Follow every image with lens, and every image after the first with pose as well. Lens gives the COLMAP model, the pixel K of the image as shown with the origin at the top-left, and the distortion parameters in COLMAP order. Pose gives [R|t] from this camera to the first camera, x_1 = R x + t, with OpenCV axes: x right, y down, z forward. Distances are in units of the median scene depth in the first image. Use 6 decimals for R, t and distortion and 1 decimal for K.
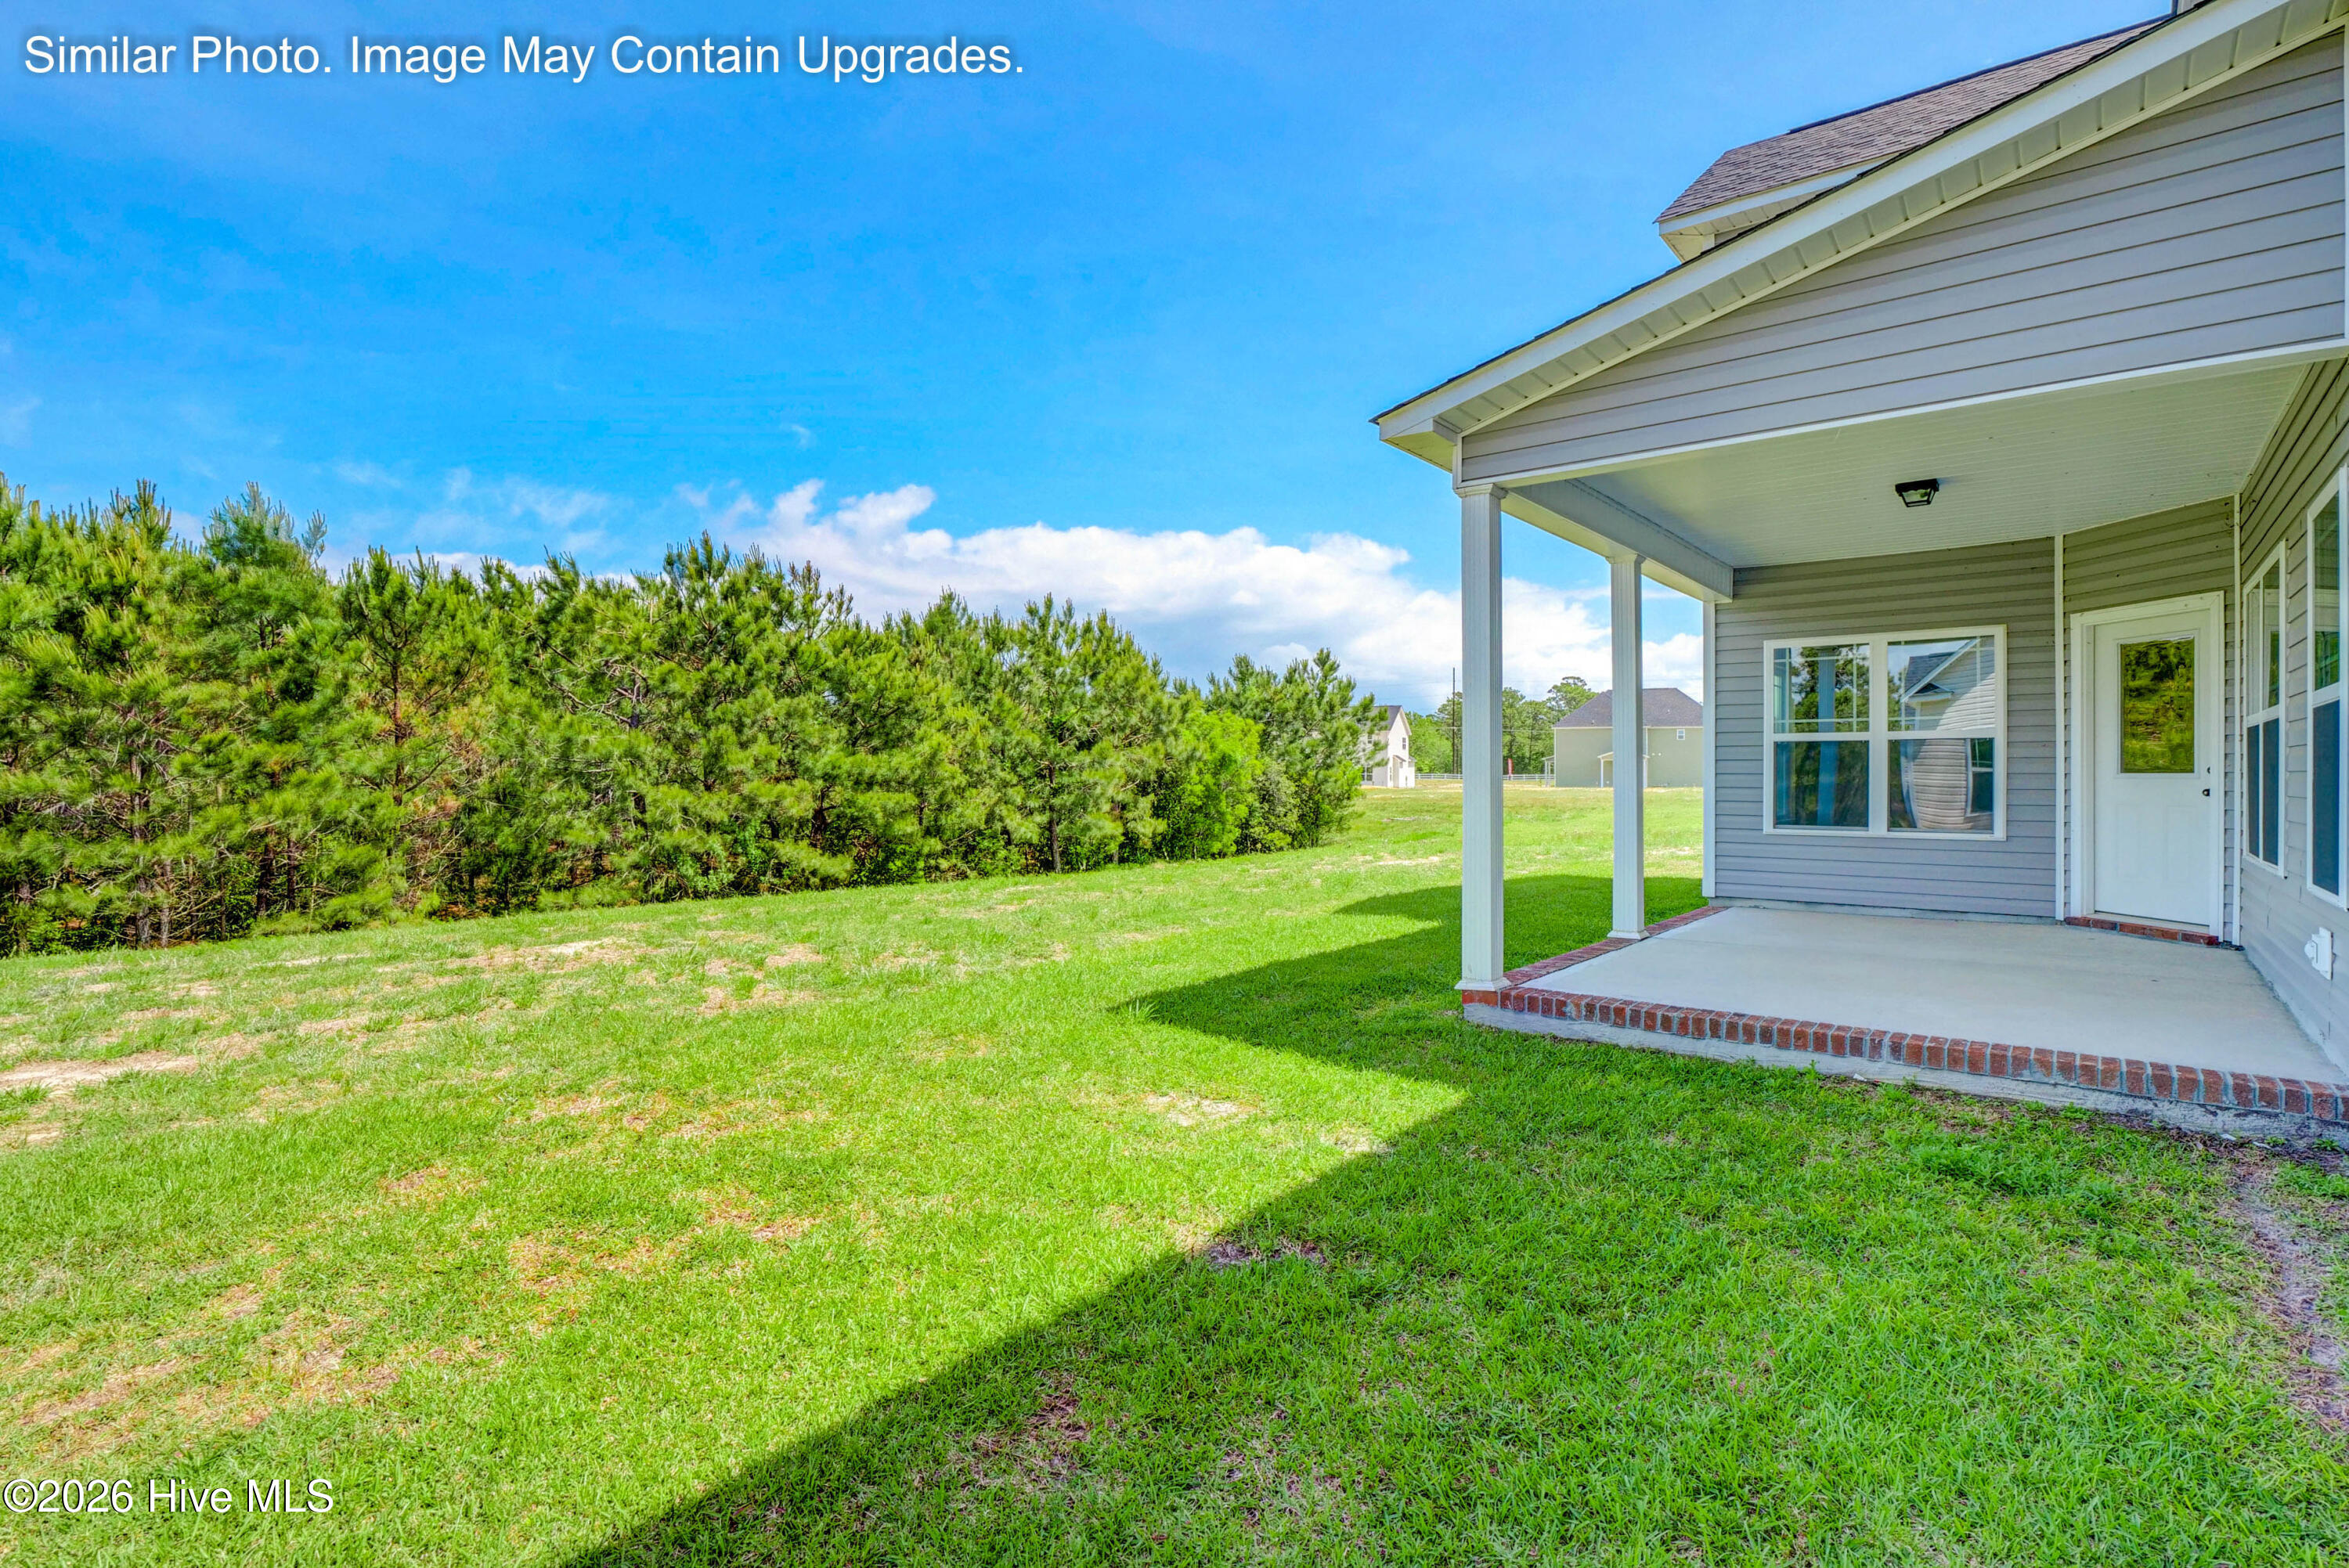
lens RADIAL K [[1151.6, 0, 1162.2], [0, 1151.6, 783.1], [0, 0, 1]] dist [-0.002403, -0.000739]
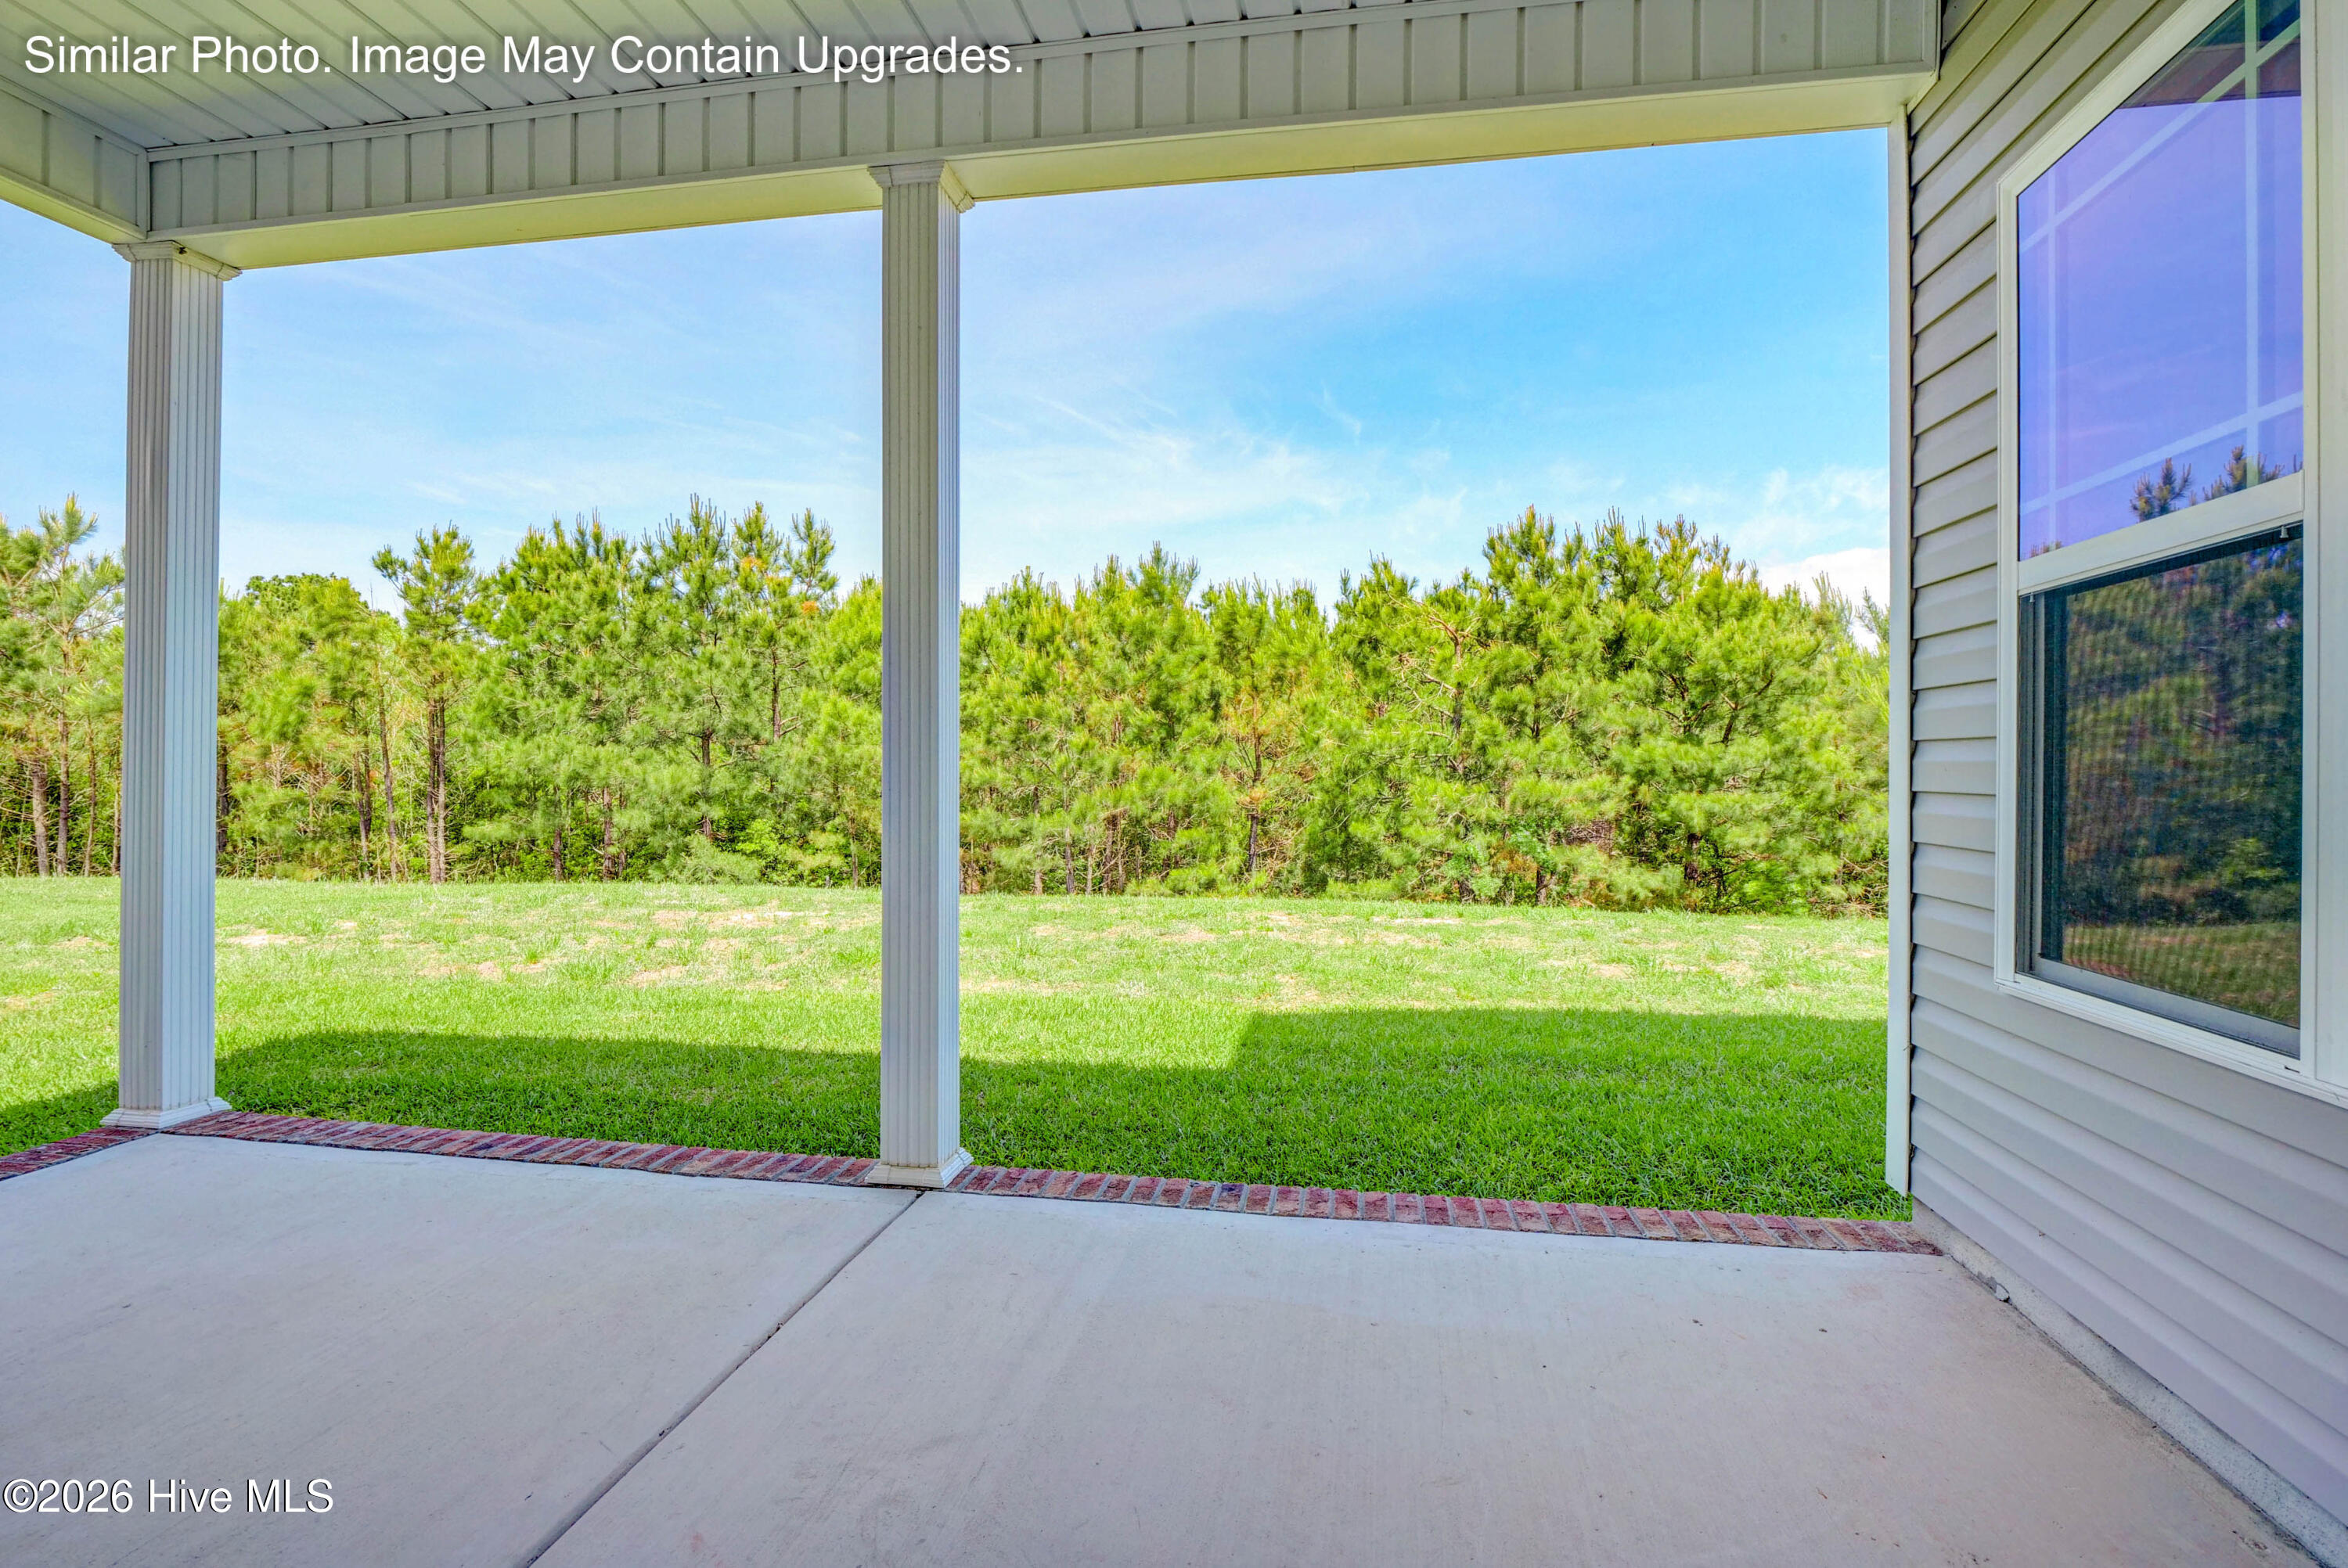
lens RADIAL K [[1151.0, 0, 1165.1], [0, 1151.0, 775.9], [0, 0, 1]] dist [-0.002403, -0.000739]
pose [[0.489654, 0.004053, -0.871908, 0.268144], [-0.005118, 0.999985, 0.001774, -0.002504], [0.871902, 0.003594, 0.489667, 0.295536]]
